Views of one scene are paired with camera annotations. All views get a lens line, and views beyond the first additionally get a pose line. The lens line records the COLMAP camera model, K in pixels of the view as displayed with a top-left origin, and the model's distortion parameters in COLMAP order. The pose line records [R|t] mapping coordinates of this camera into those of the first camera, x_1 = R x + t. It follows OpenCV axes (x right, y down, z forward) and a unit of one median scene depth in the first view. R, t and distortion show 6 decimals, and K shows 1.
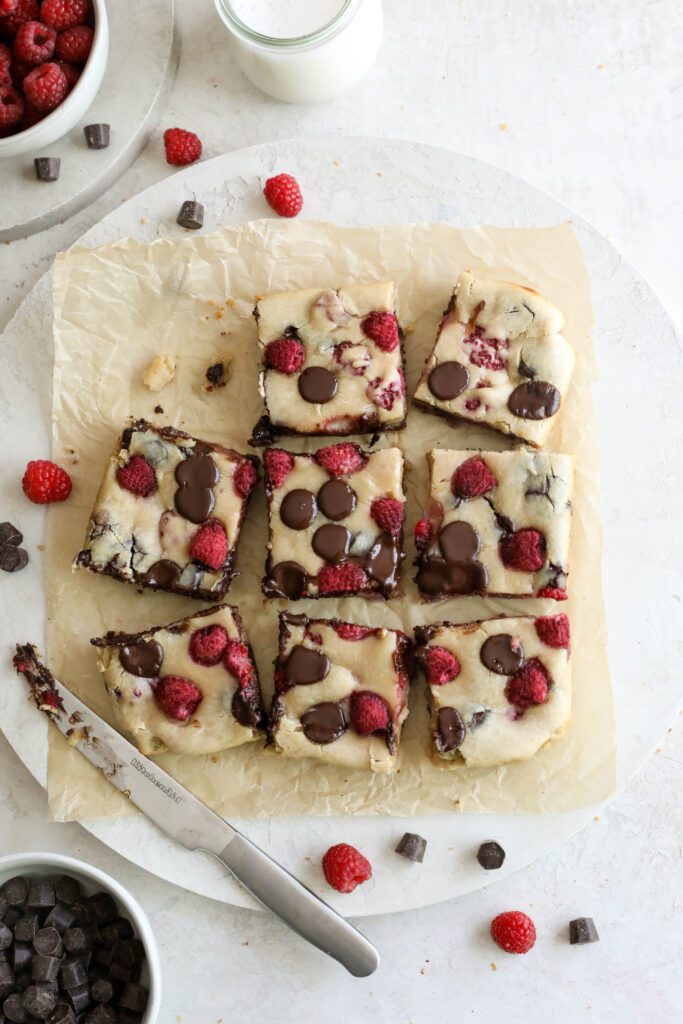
lens RADIAL K [[1669.1, 0, 341.5], [0, 1669.1, 512.0], [0, 0, 1]] dist [0.004528, 0.131099]
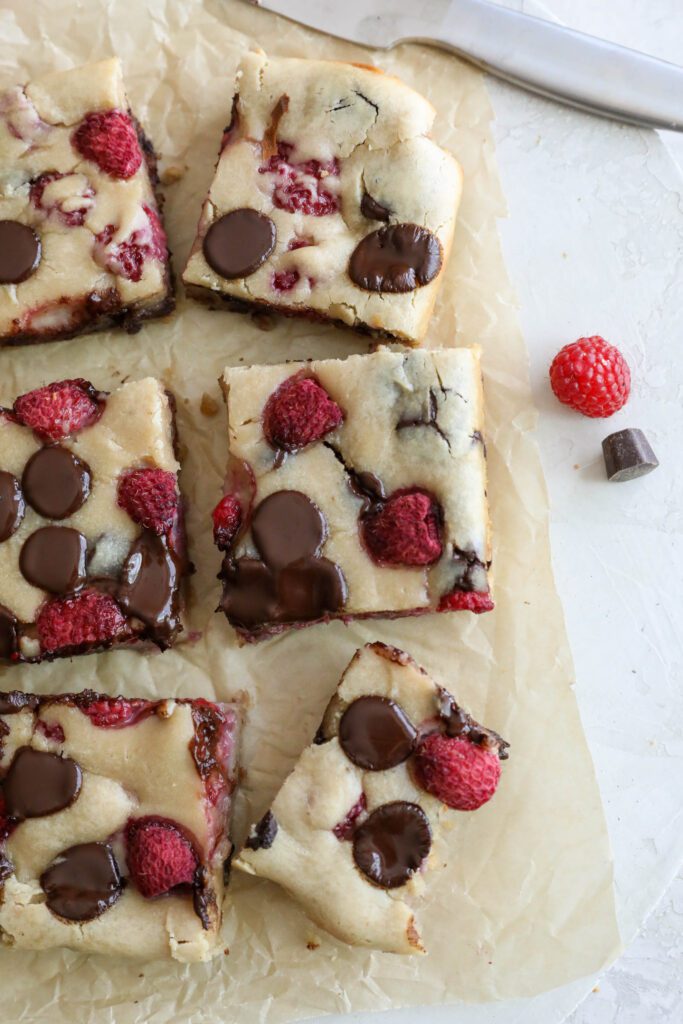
lens RADIAL K [[1695.4, 0, 341.5], [0, 1695.4, 512.0], [0, 0, 1]] dist [-0.057028, 0.048138]
pose [[0.993308, -0.115470, -0.002273, 0.089618], [0.115457, 0.993299, -0.005125, 0.017432], [0.002850, 0.004828, 0.999984, 0.438031]]
